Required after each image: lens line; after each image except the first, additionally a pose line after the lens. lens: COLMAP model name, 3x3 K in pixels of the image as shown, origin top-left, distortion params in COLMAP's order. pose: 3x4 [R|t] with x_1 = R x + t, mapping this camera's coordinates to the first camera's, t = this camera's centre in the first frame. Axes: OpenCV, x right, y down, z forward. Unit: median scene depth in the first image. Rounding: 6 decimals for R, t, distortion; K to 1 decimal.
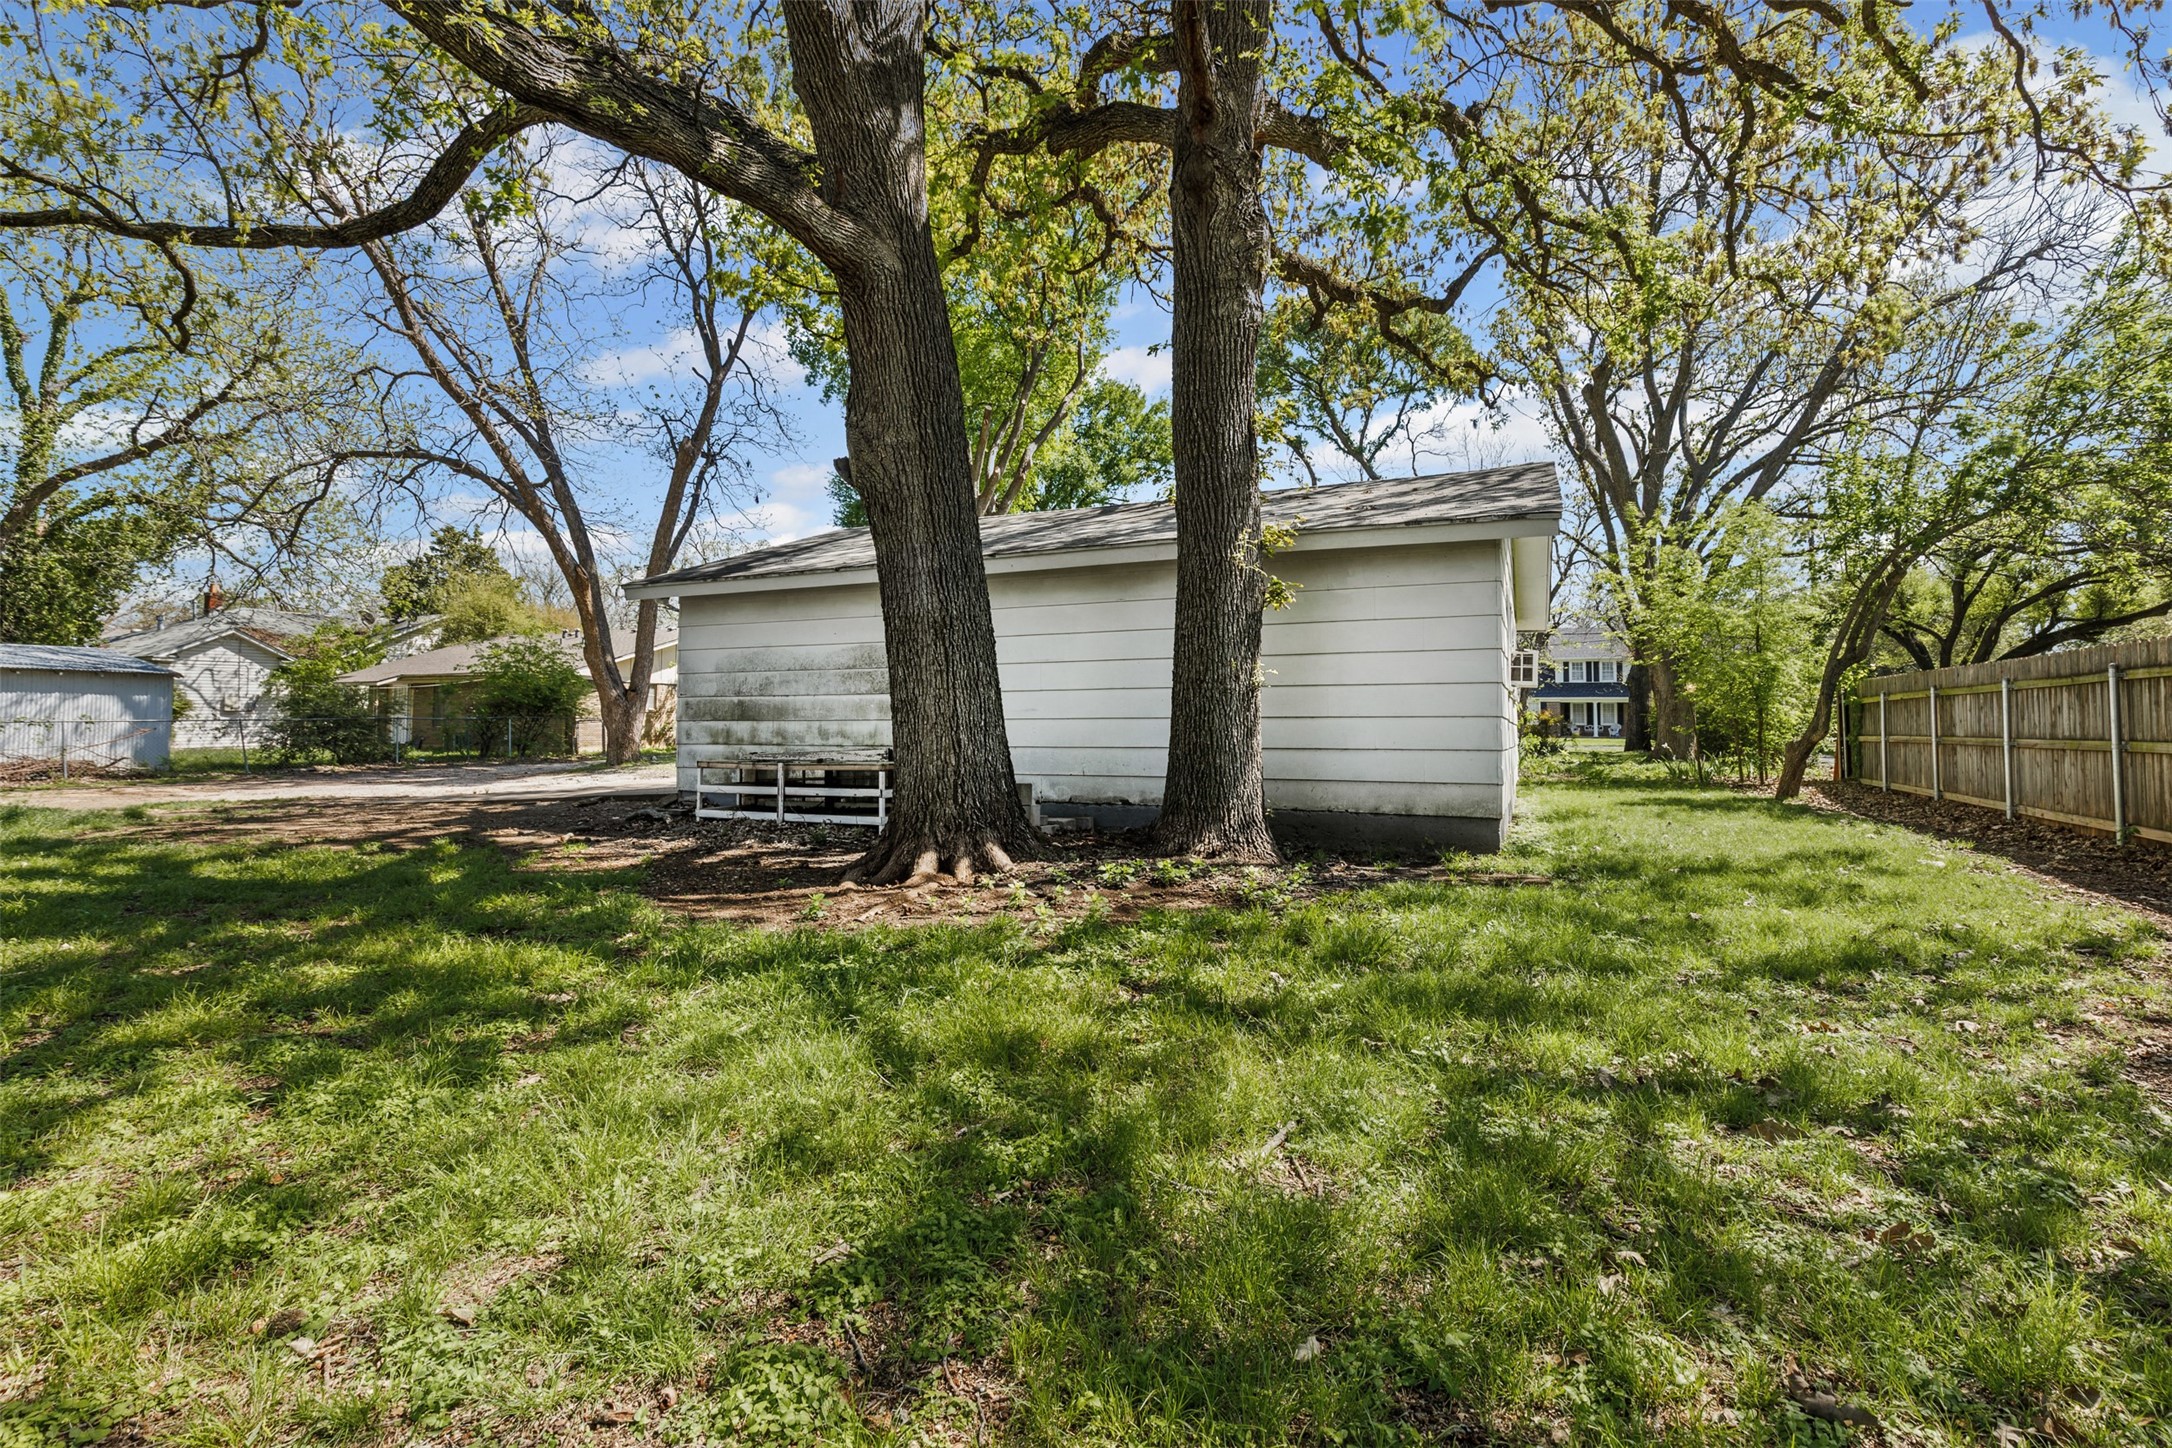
lens RADIAL K [[1005.1, 0, 1125.3], [0, 1005.1, 703.5], [0, 0, 1]] dist [0.002174, 0.000341]
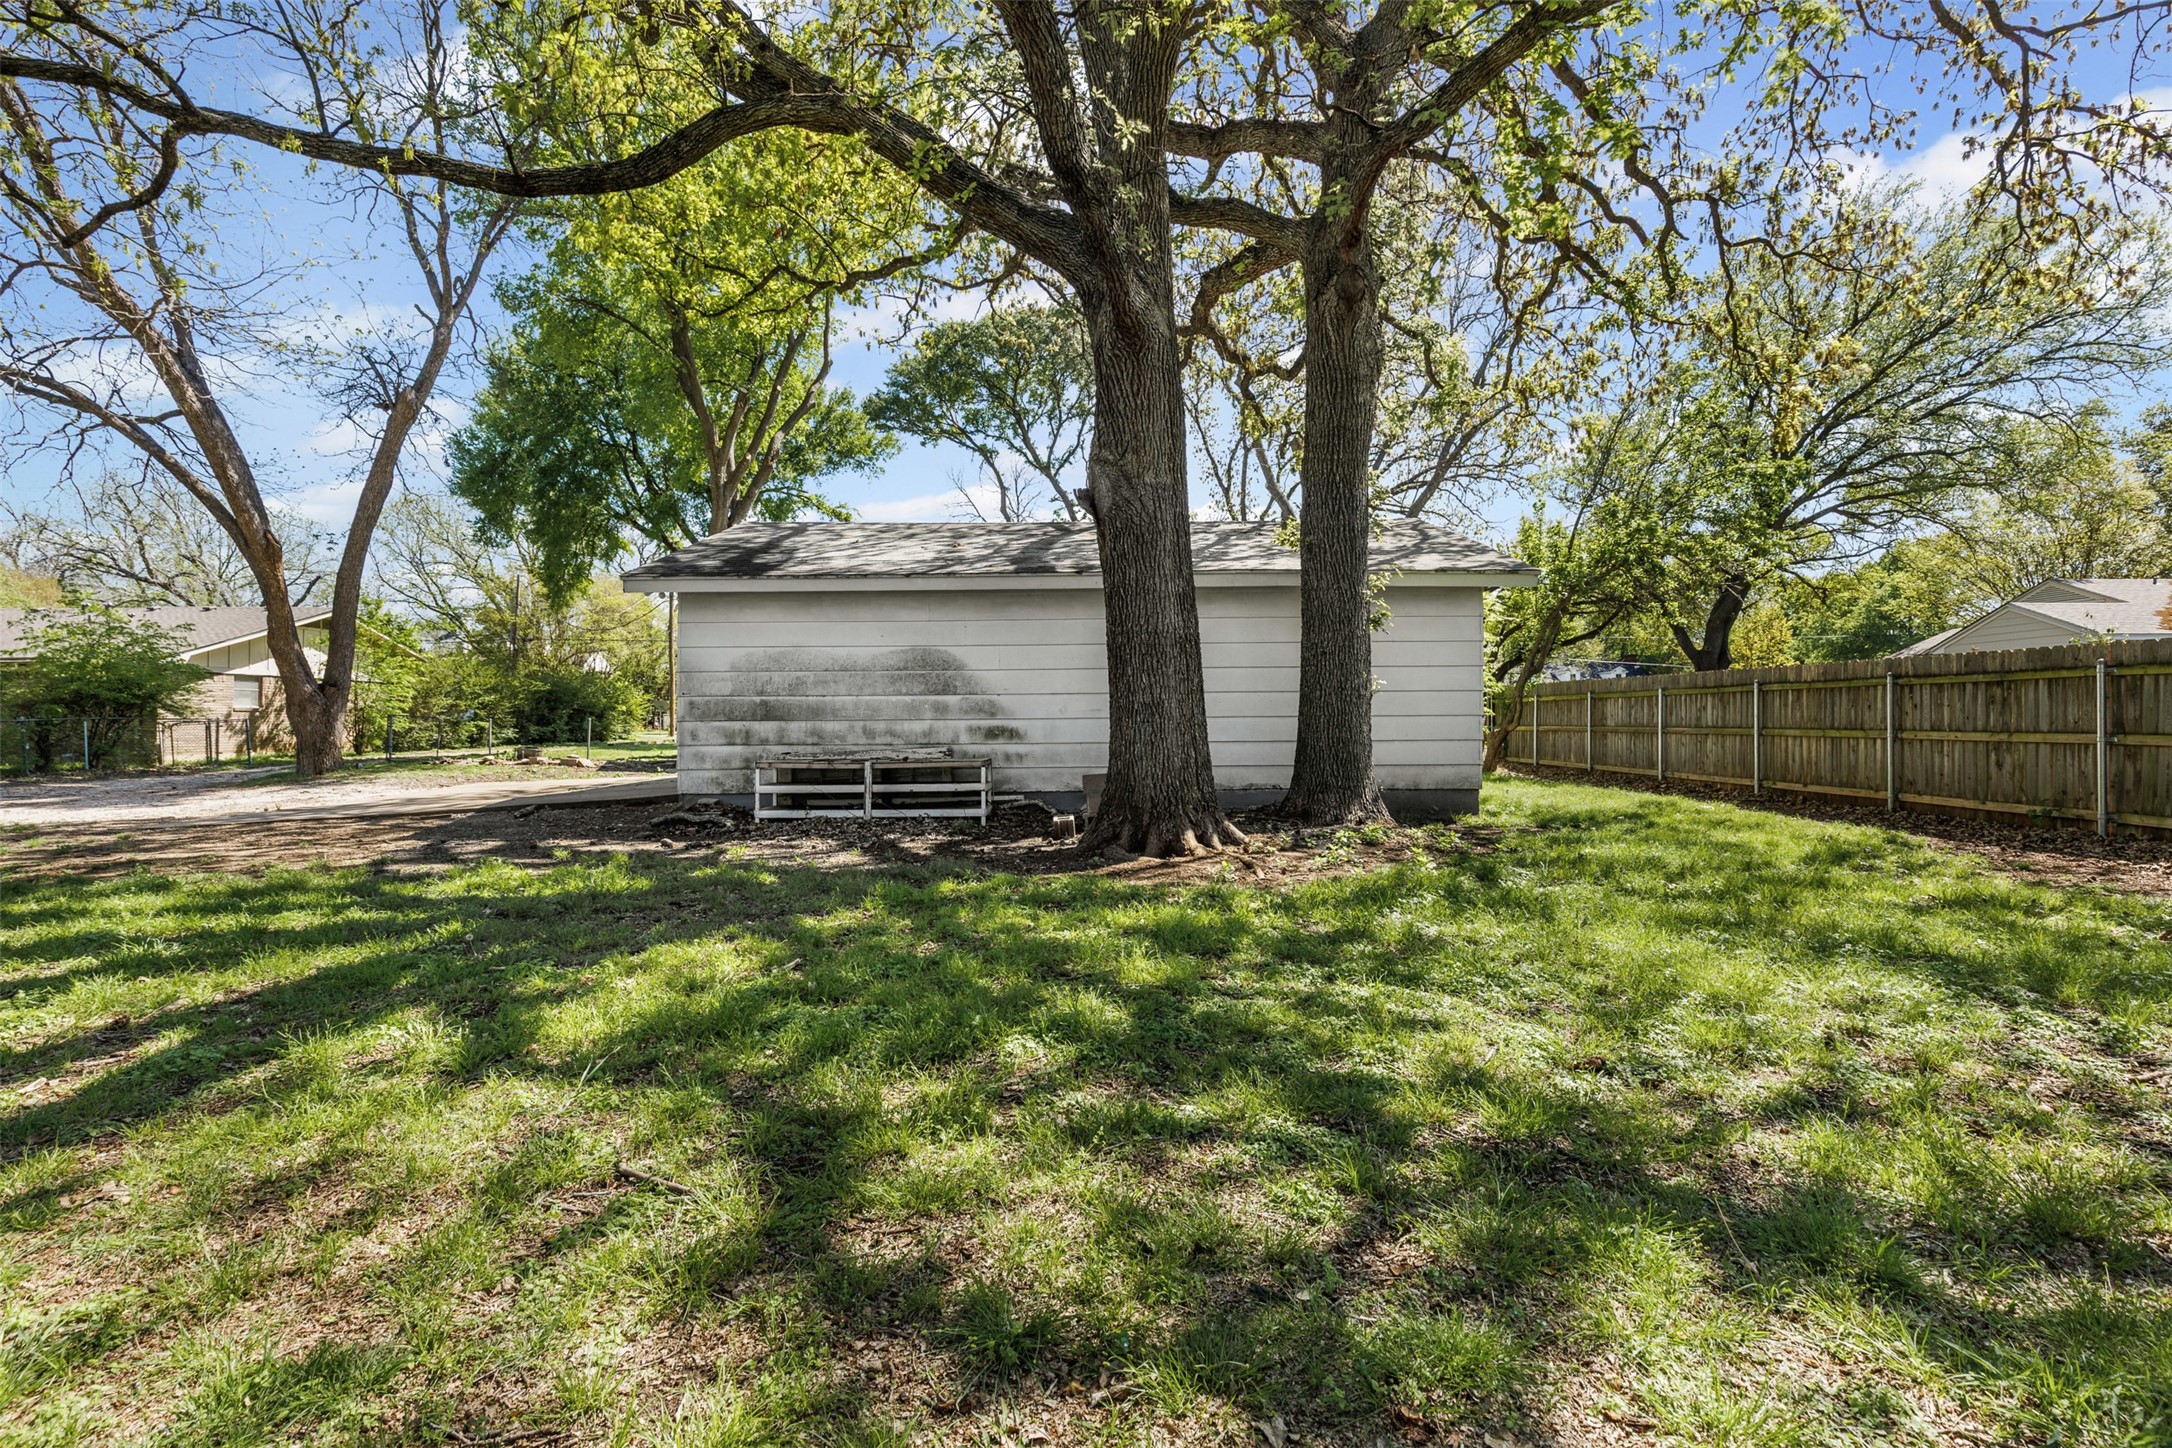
lens RADIAL K [[998.4, 0, 1087.2], [0, 998.4, 757.5], [0, 0, 1]] dist [-0.002016, -0.000415]
pose [[0.922266, -0.018743, 0.386102, -0.496436], [-0.002648, 0.998494, 0.054796, -0.001437], [-0.386548, -0.051559, 0.920827, -0.027903]]
